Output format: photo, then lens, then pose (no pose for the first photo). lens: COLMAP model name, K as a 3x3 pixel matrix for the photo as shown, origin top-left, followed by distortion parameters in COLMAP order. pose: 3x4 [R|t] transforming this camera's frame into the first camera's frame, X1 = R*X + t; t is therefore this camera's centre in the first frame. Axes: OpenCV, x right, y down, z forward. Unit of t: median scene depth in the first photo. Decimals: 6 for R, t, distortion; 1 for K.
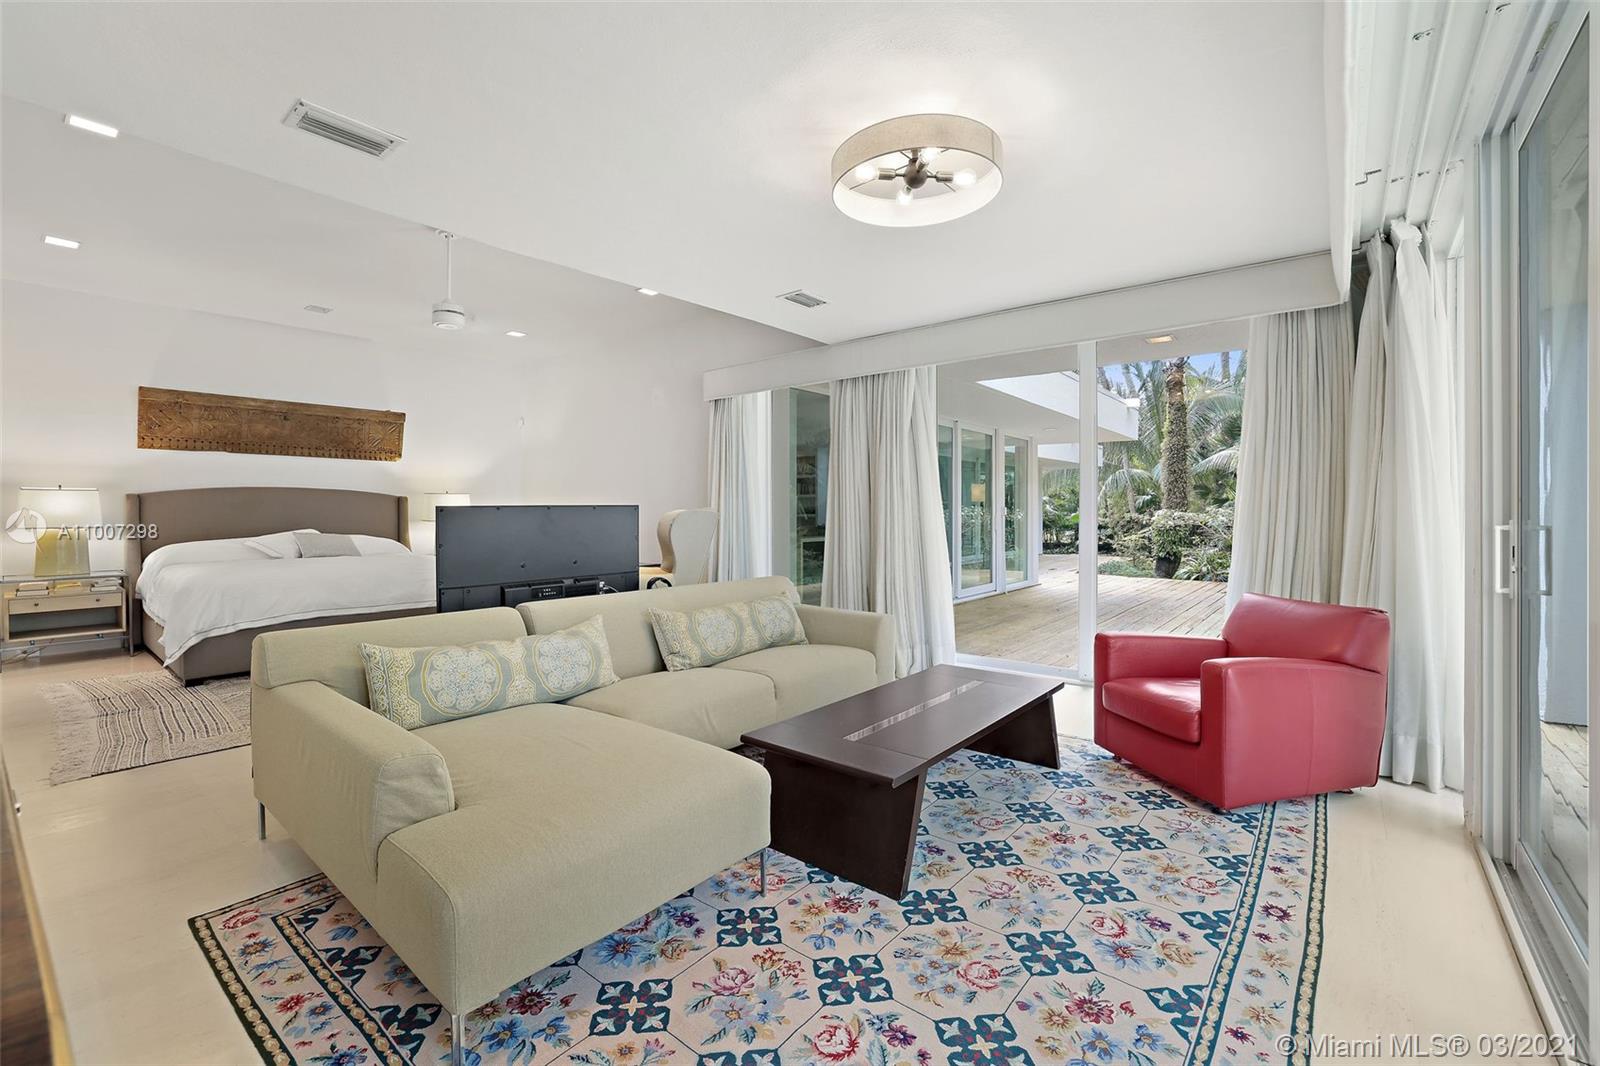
lens RADIAL K [[679.5, 0, 804.5], [0, 679.5, 506.2], [0, 0, 1]] dist [-0.041280, 0.011541]
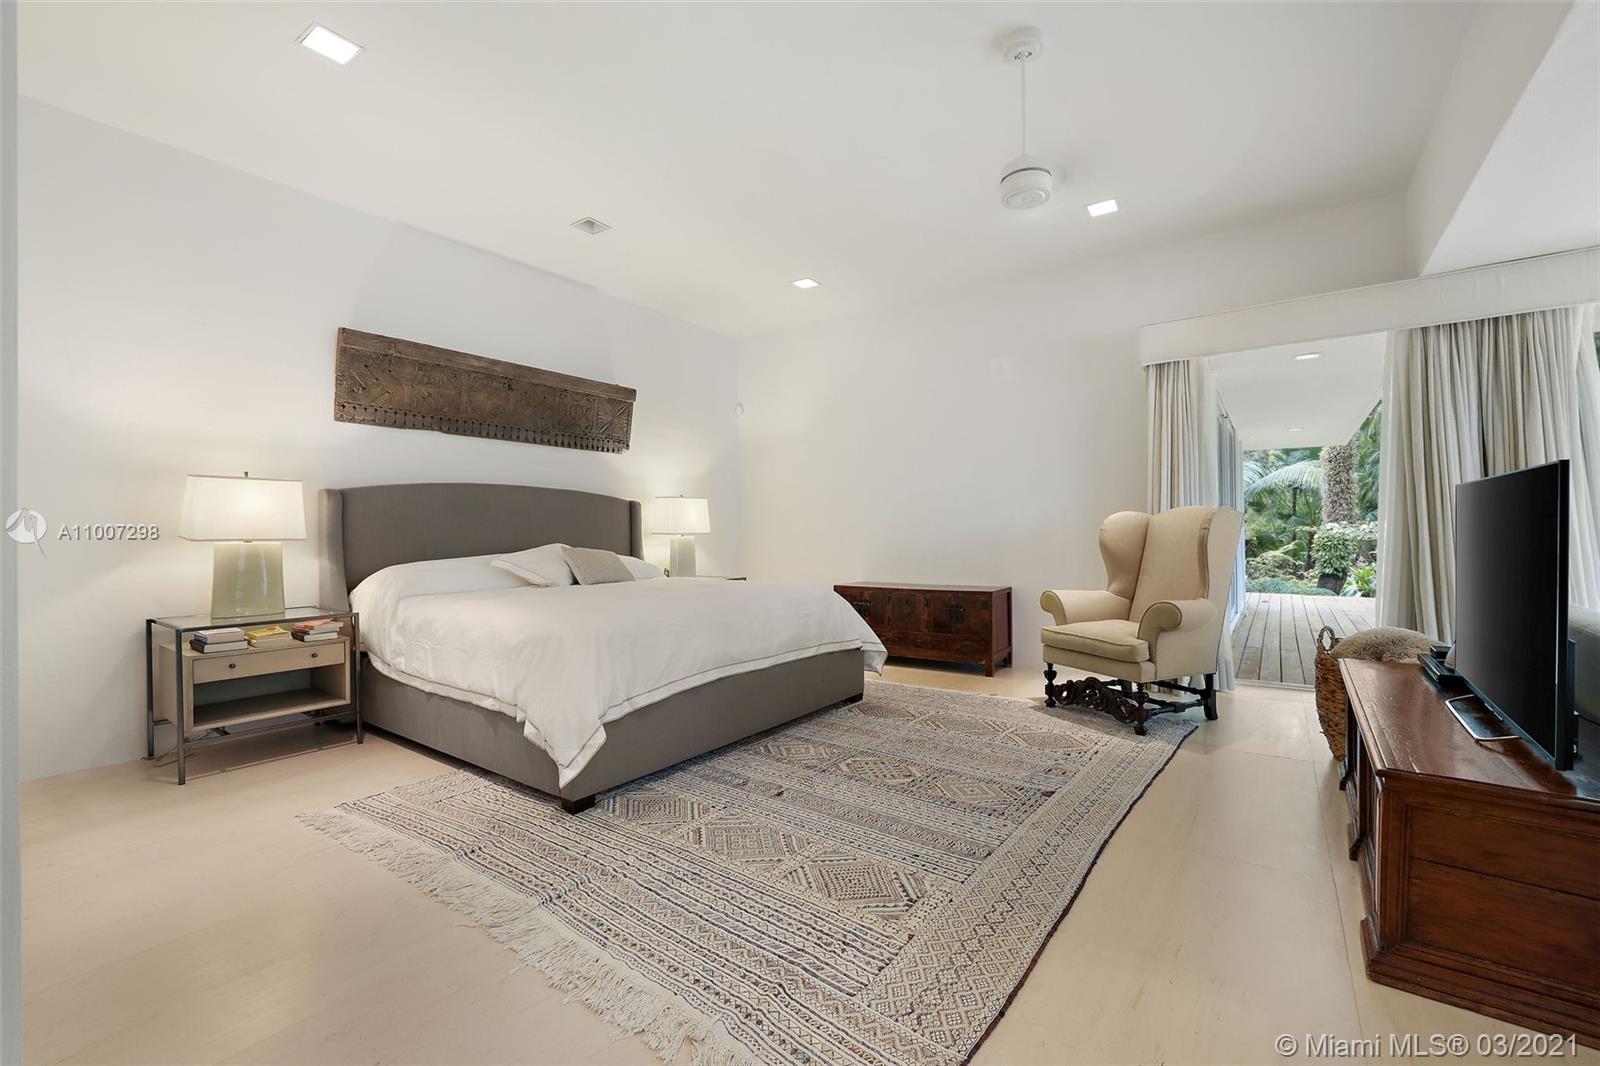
lens RADIAL K [[679.5, 0, 807.3], [0, 679.5, 526.9], [0, 0, 1]] dist [-0.041280, 0.011541]
pose [[0.998535, -0.006830, 0.053678, -0.564417], [0.006977, 0.999972, -0.002552, 0.022362], [-0.053659, 0.002923, 0.998555, 0.301948]]
